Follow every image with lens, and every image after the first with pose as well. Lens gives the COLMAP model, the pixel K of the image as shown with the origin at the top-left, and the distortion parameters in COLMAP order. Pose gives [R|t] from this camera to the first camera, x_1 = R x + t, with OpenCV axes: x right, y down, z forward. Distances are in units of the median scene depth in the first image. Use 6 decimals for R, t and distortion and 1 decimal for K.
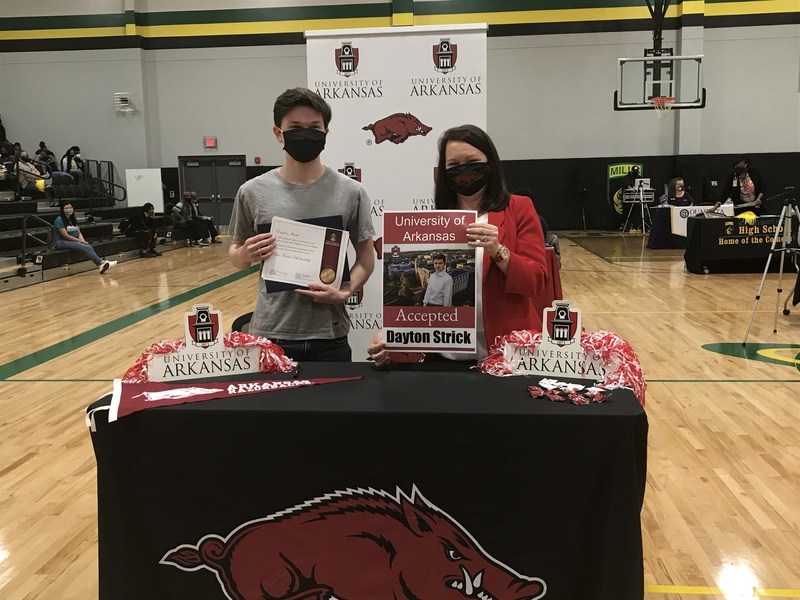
lens RADIAL K [[825.9, 0, 400.0], [0, 825.9, 300.0], [0, 0, 1]] dist [0.147504, -0.396476]
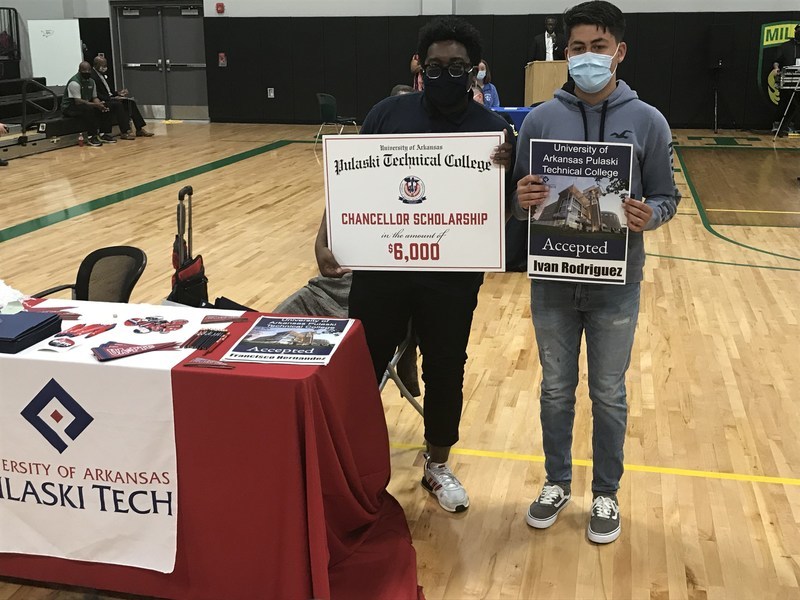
lens RADIAL K [[987.6, 0, 405.2], [0, 987.6, 282.0], [0, 0, 1]] dist [0.184225, -0.468245]
pose [[0.990898, 0.047142, -0.126089, 0.109534], [-0.033077, 0.993225, 0.111403, -0.056626], [0.130486, -0.106219, 0.985744, 0.258848]]
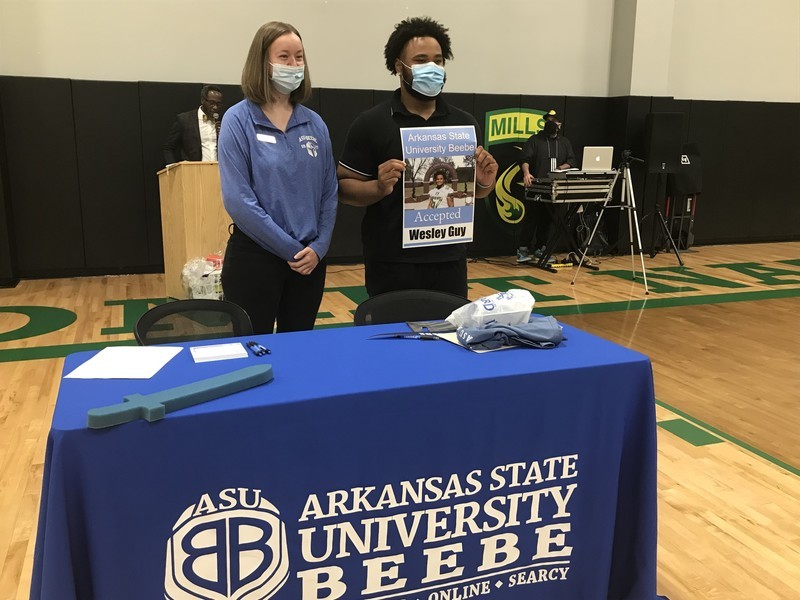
lens RADIAL K [[724.9, 0, 395.2], [0, 724.9, 292.8], [0, 0, 1]] dist [0.033513, 0.001008]
pose [[0.907332, -0.059091, 0.416241, 0.050810], [0.032874, 0.997014, 0.069880, -0.115094], [-0.419127, -0.049721, 0.906565, 0.807036]]
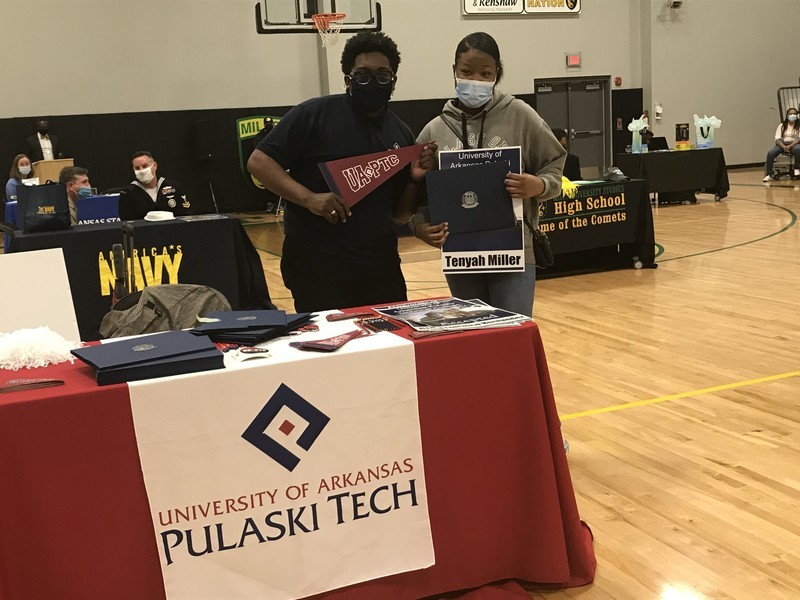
lens RADIAL K [[951.3, 0, 401.6], [0, 951.3, 275.5], [0, 0, 1]] dist [0.237556, -0.699433]
pose [[0.882315, -0.101254, 0.459639, -0.011783], [0.106016, 0.994243, 0.015516, -0.037016], [-0.458564, 0.035039, 0.887970, 0.279724]]
